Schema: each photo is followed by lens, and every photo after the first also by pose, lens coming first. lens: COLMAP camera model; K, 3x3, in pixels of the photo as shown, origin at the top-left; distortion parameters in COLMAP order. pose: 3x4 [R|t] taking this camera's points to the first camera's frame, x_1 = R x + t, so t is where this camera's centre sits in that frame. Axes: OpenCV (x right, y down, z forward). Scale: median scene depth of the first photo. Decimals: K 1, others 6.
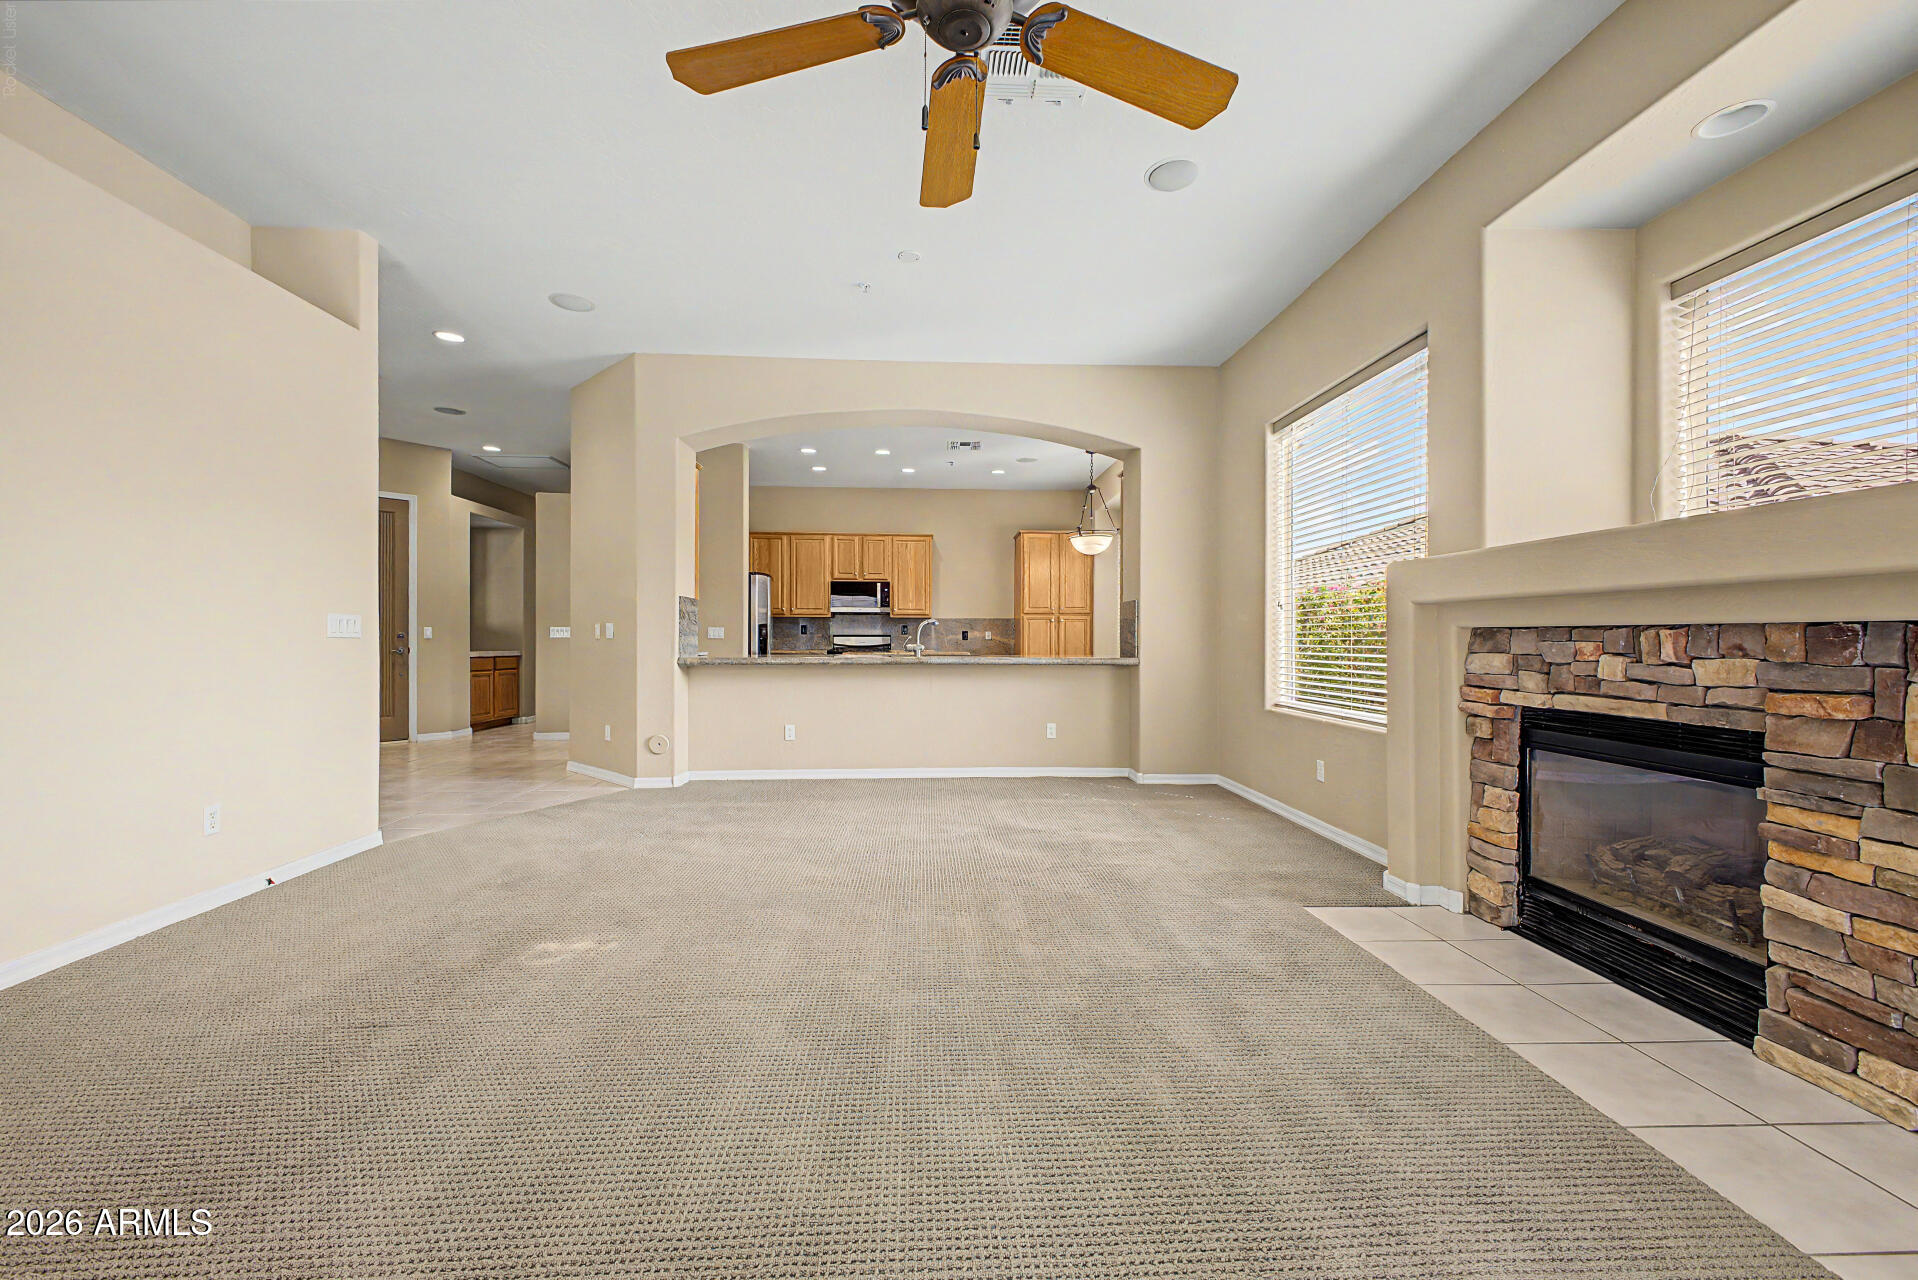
lens RADIAL K [[754.1, 0, 960.1], [0, 754.1, 641.3], [0, 0, 1]] dist [0.023319, -0.006347]
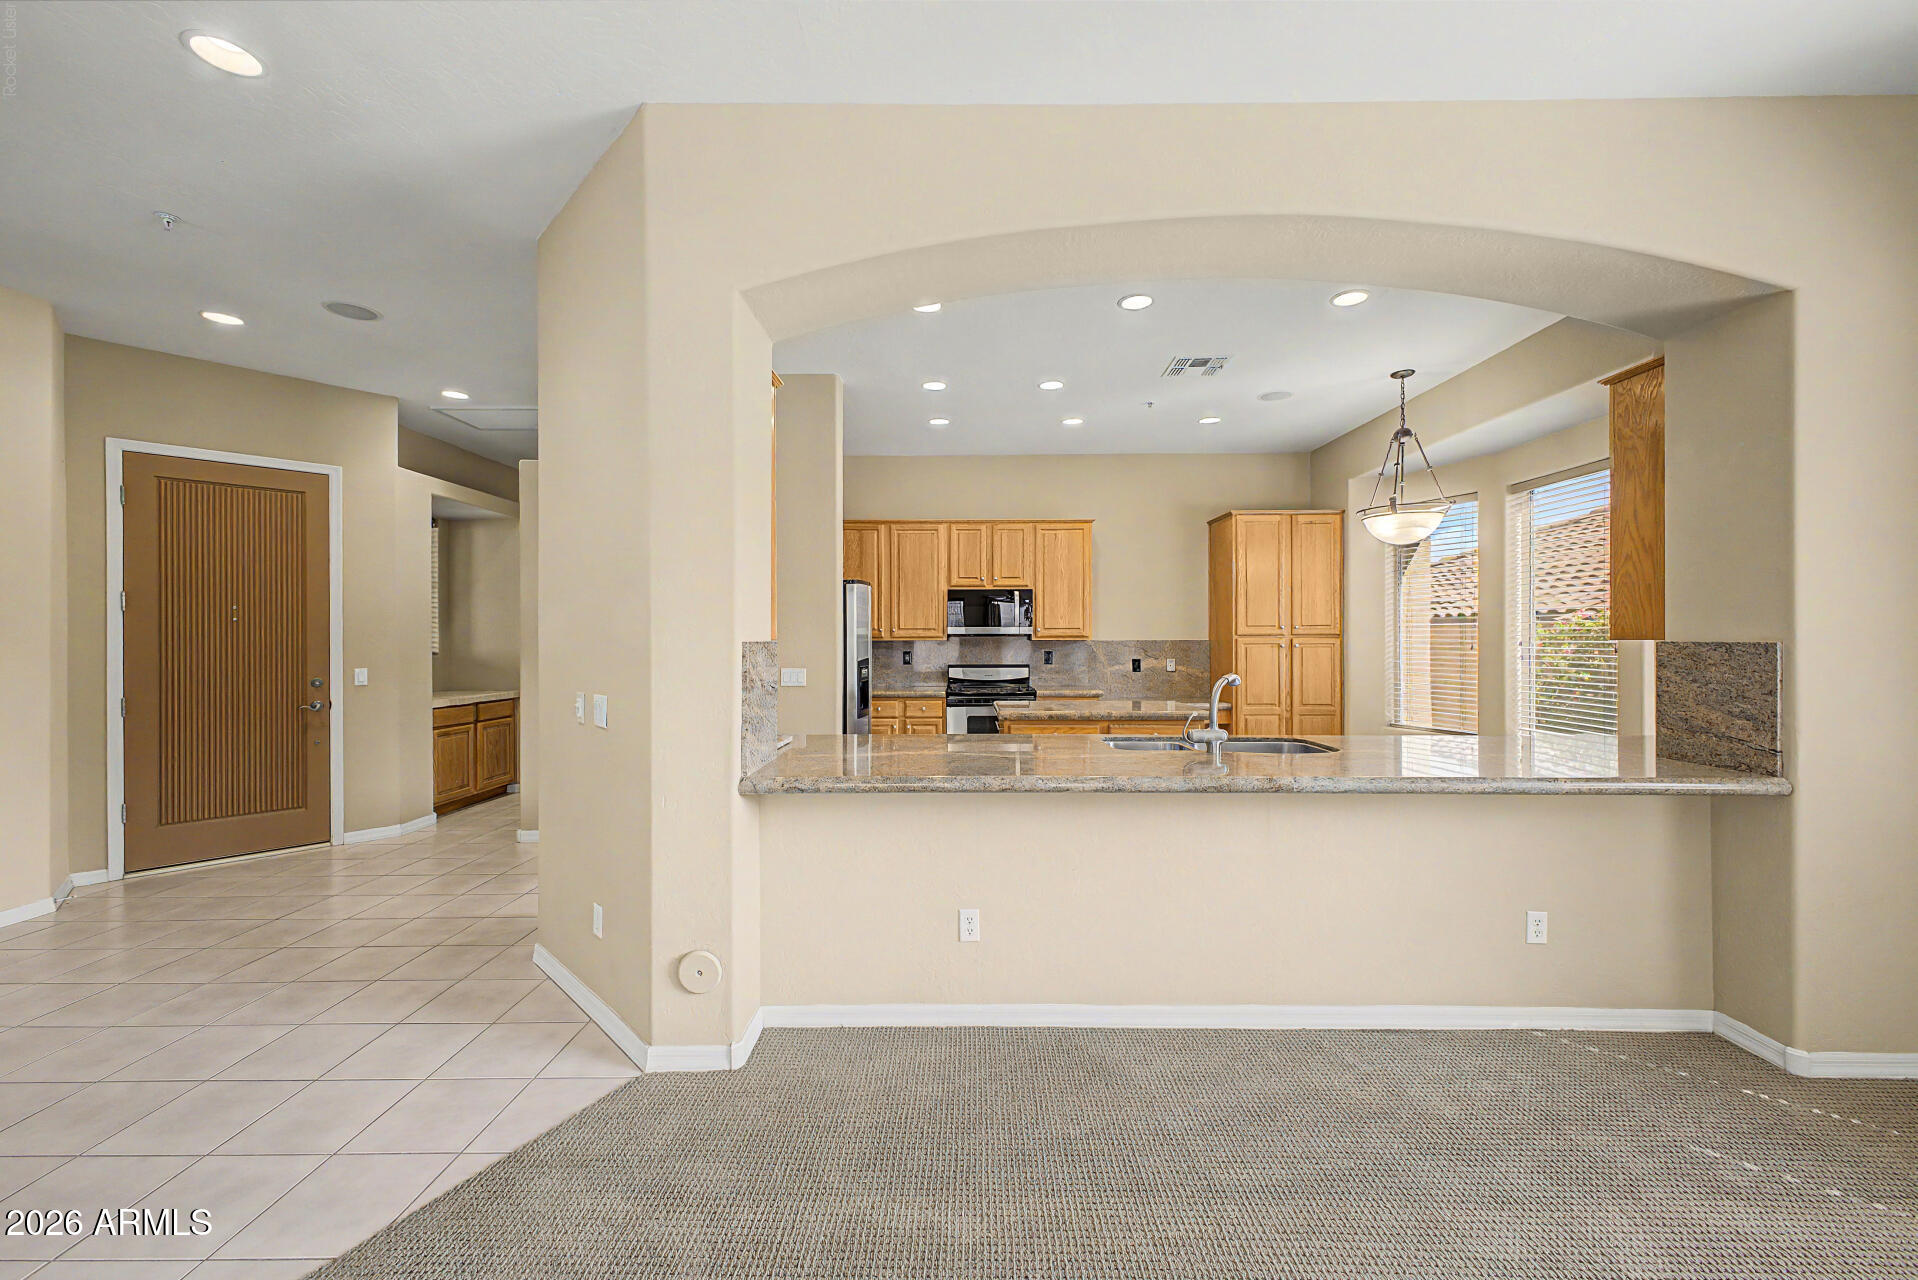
lens RADIAL K [[754.1, 0, 958.8], [0, 754.1, 638.3], [0, 0, 1]] dist [0.023319, -0.006347]
pose [[0.998066, -0.004282, -0.062014, -0.214215], [0.004290, 0.999991, -0.000004, -0.062406], [0.062014, -0.000263, 0.998075, 0.557672]]
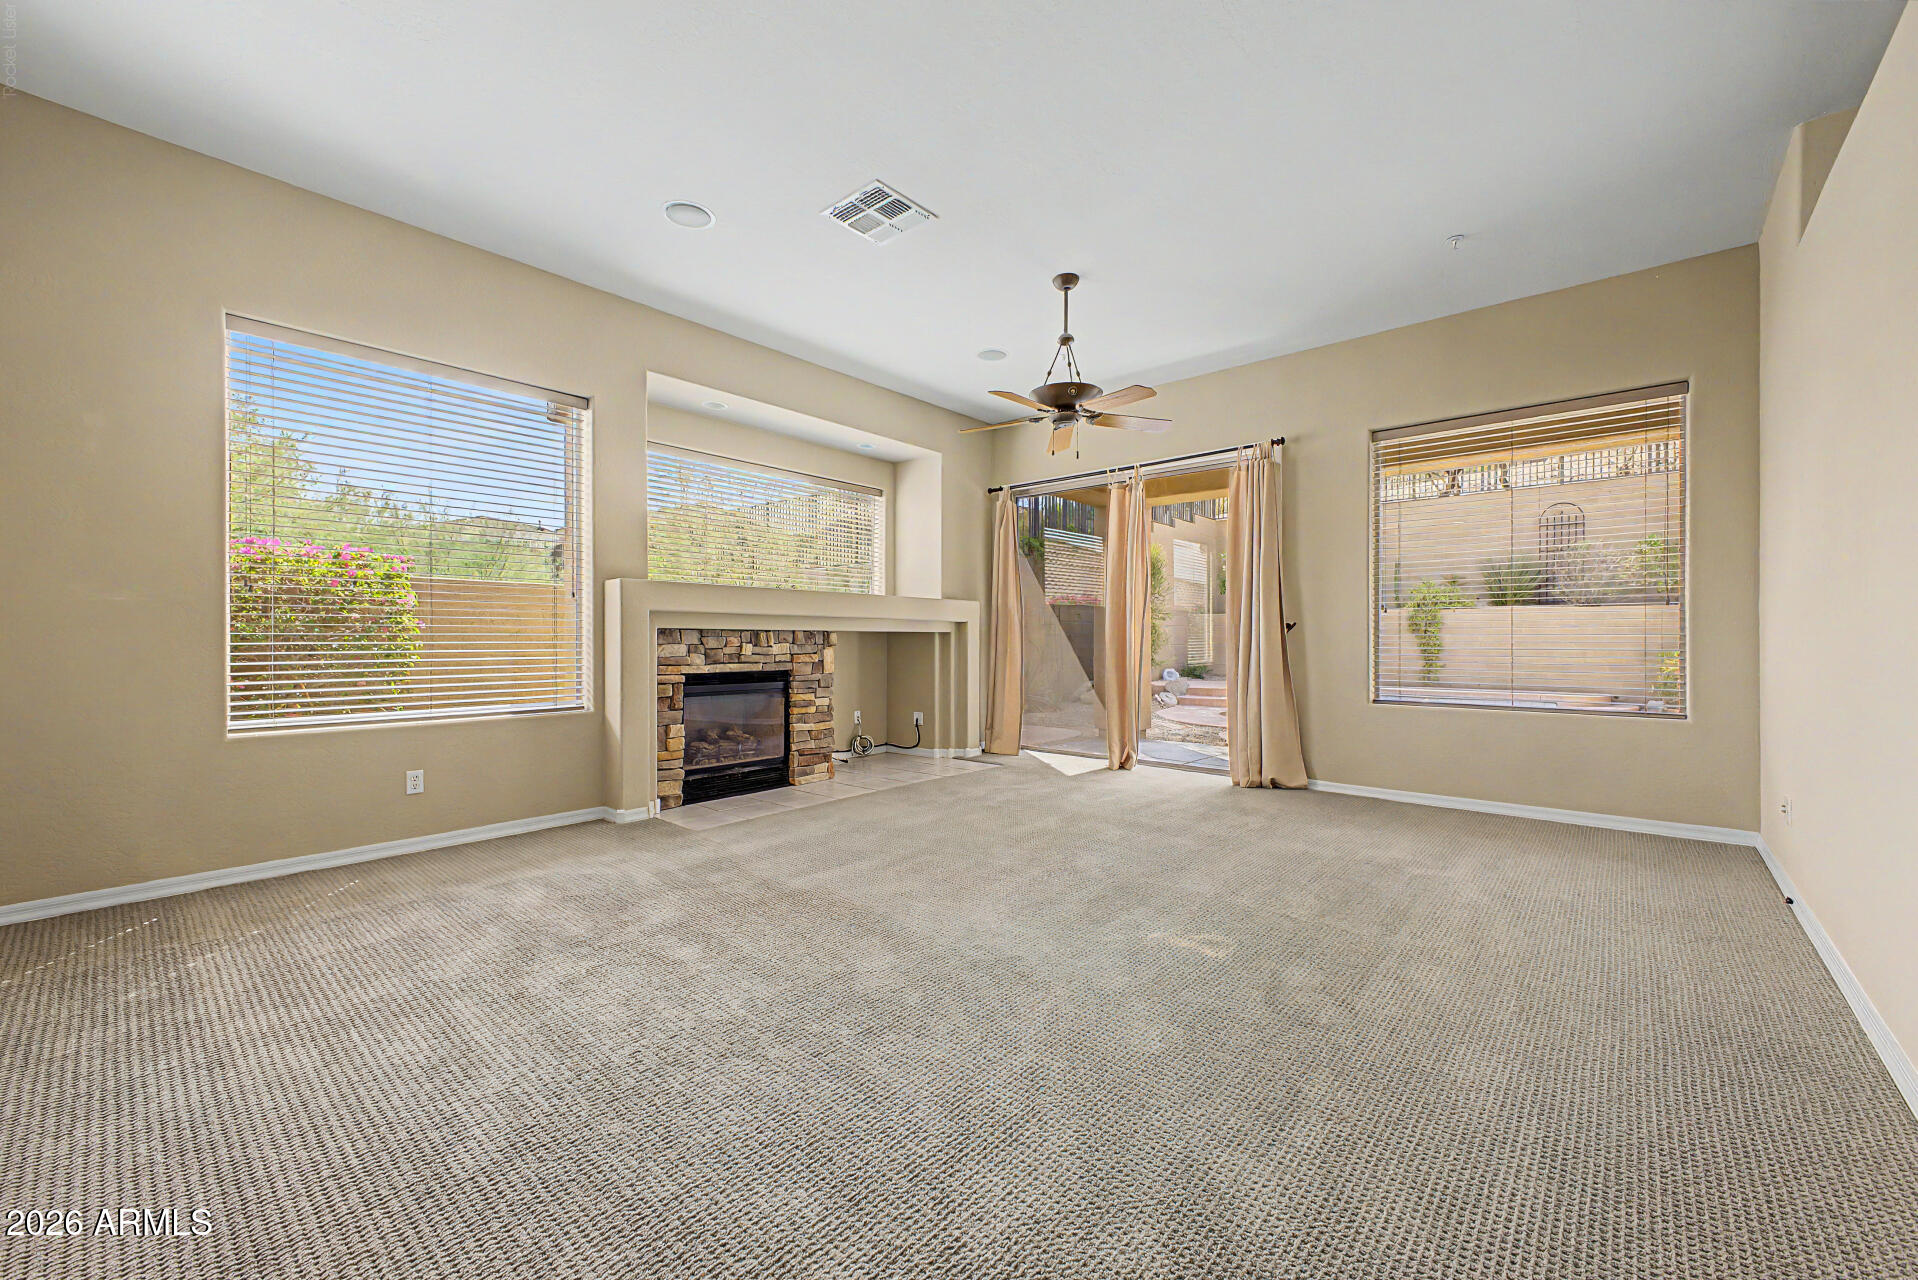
lens RADIAL K [[754.1, 0, 963.3], [0, 754.1, 642.0], [0, 0, 1]] dist [0.023319, -0.006347]
pose [[-0.718685, -0.011277, 0.695244, -0.479557], [-0.005536, 0.999930, 0.010497, -0.005054], [-0.695314, 0.003695, -0.718697, 0.937211]]
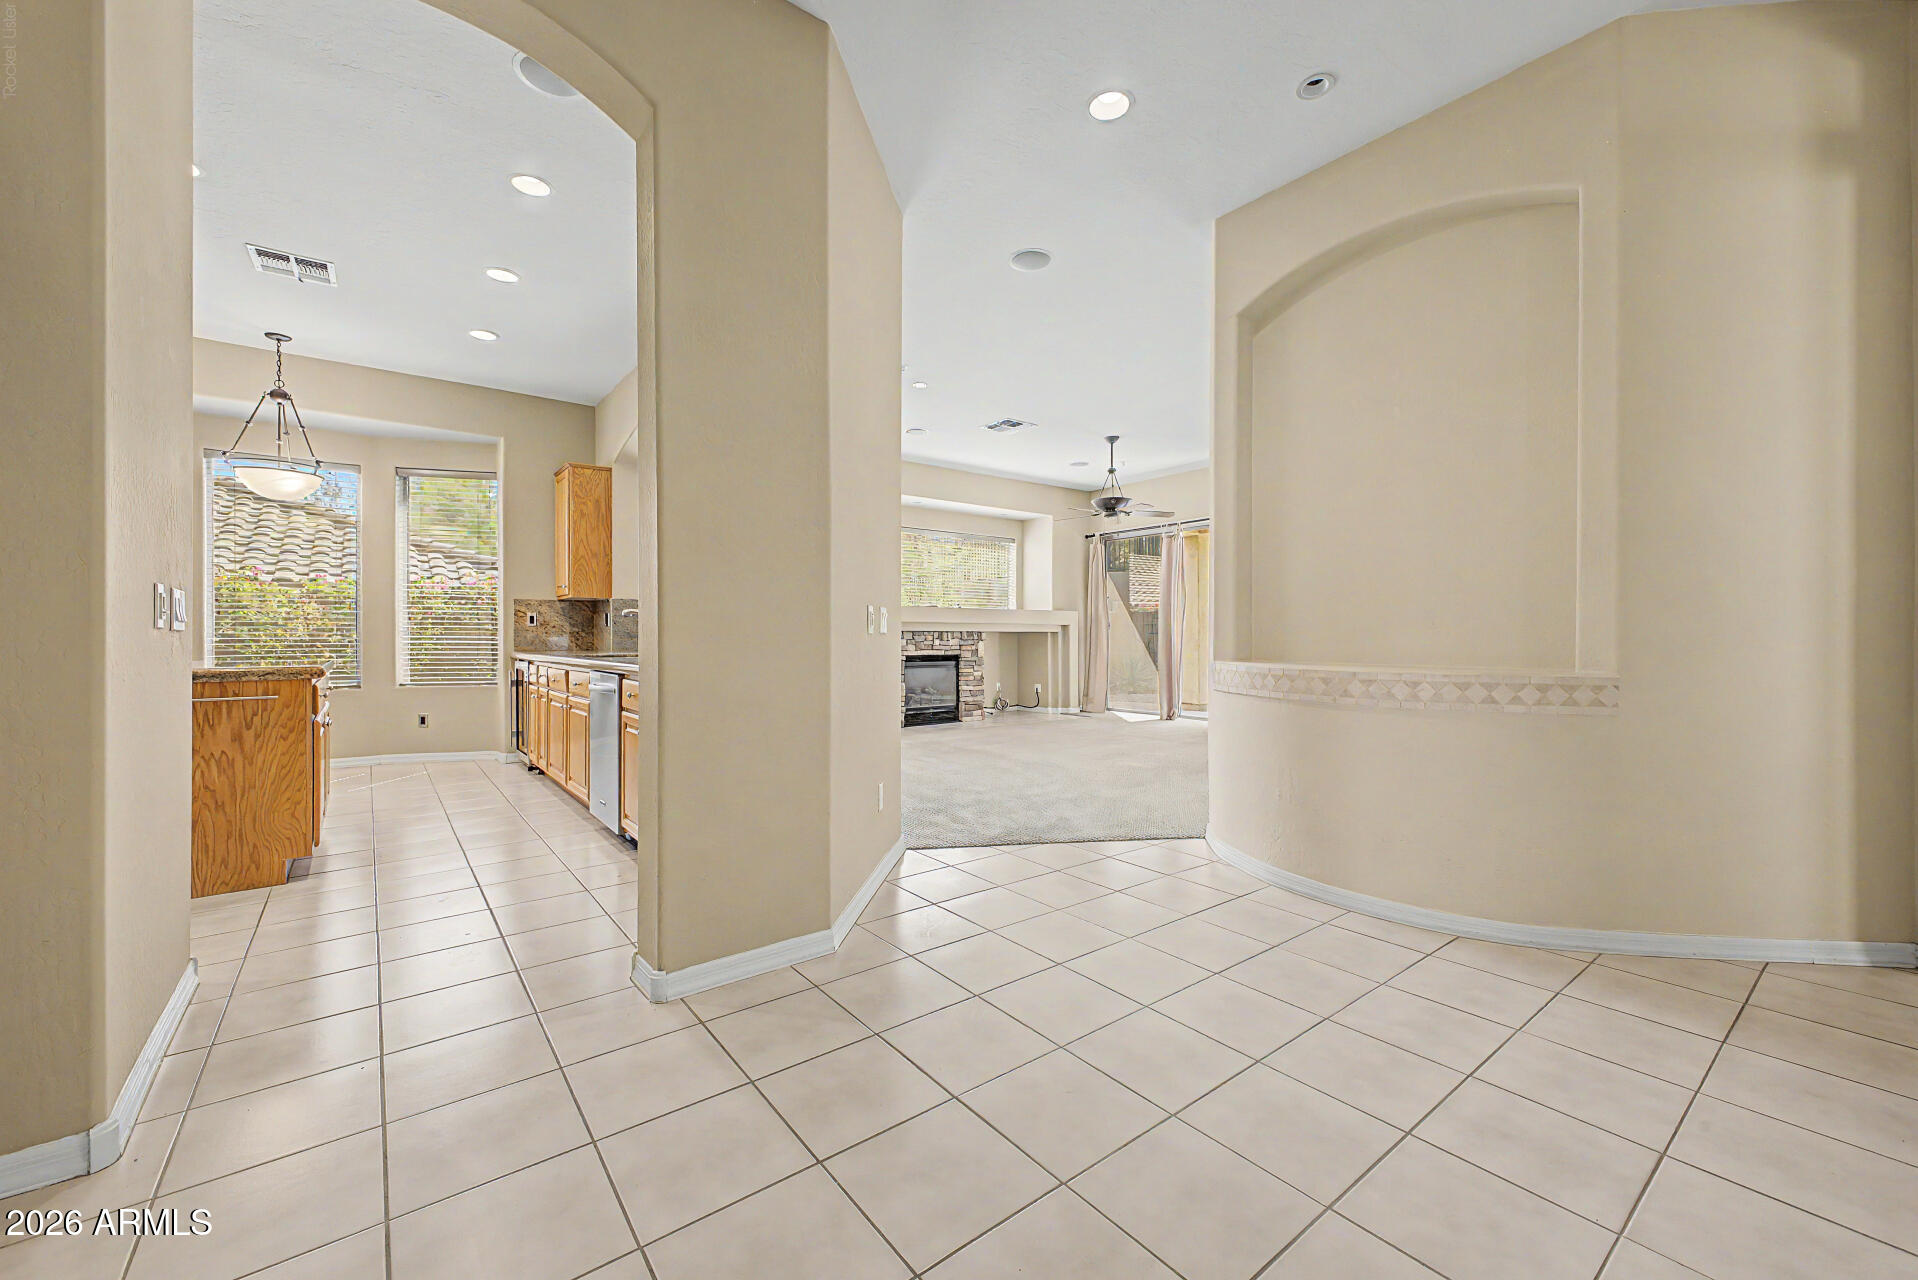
lens RADIAL K [[754.1, 0, 958.9], [0, 754.1, 639.1], [0, 0, 1]] dist [0.023319, -0.006347]
pose [[-0.570523, -0.009180, 0.821230, -1.028231], [-0.002311, 0.999952, 0.009573, -0.007124], [-0.821278, 0.003564, -0.570517, 1.358226]]
